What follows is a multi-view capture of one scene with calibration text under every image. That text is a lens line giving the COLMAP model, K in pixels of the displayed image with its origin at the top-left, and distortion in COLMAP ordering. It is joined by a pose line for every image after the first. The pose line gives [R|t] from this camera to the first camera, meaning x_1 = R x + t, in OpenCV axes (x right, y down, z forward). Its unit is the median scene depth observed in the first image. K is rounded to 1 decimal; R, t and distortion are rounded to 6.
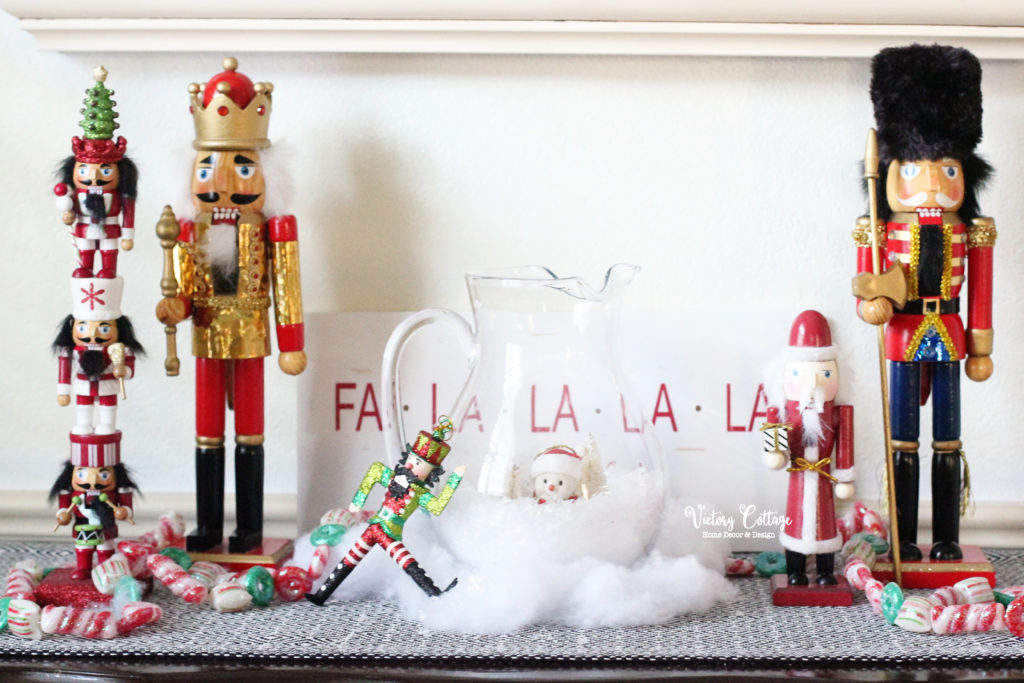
lens RADIAL K [[2934.3, 0, 512.0], [0, 2934.3, 341.5], [0, 0, 1]] dist [-0.092112, -0.542606]
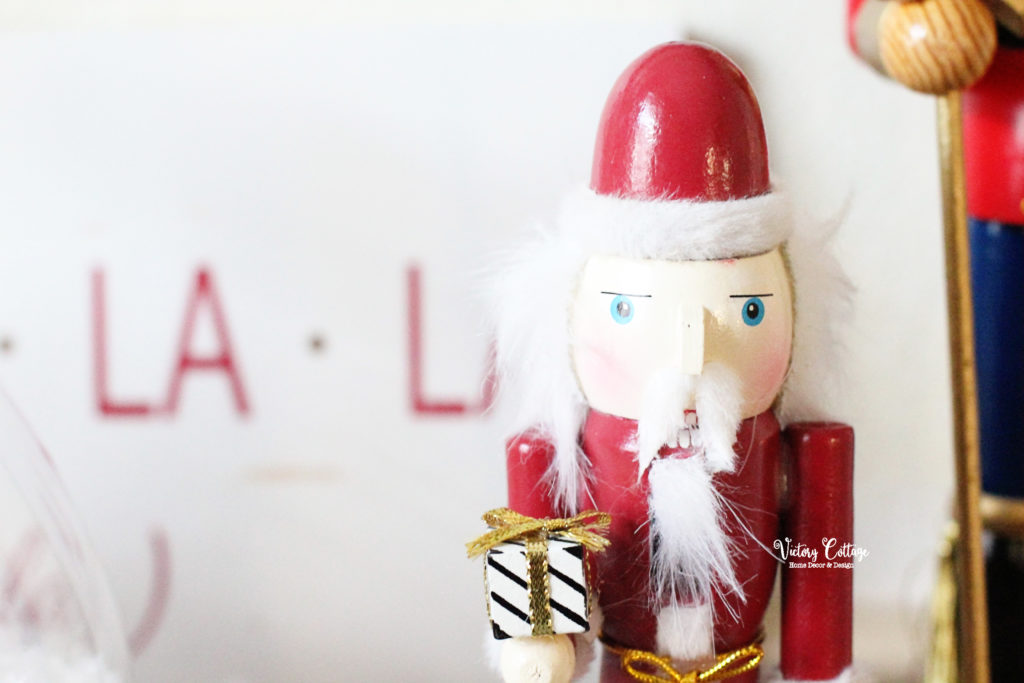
lens RADIAL K [[2934.3, 0, 512.0], [0, 2934.3, 341.5], [0, 0, 1]] dist [-0.092112, -0.542606]
pose [[0.998935, -0.007875, 0.045453, 0.076587], [0.002598, 0.993361, 0.115011, -0.014220], [-0.046057, -0.114771, 0.992324, 0.758589]]
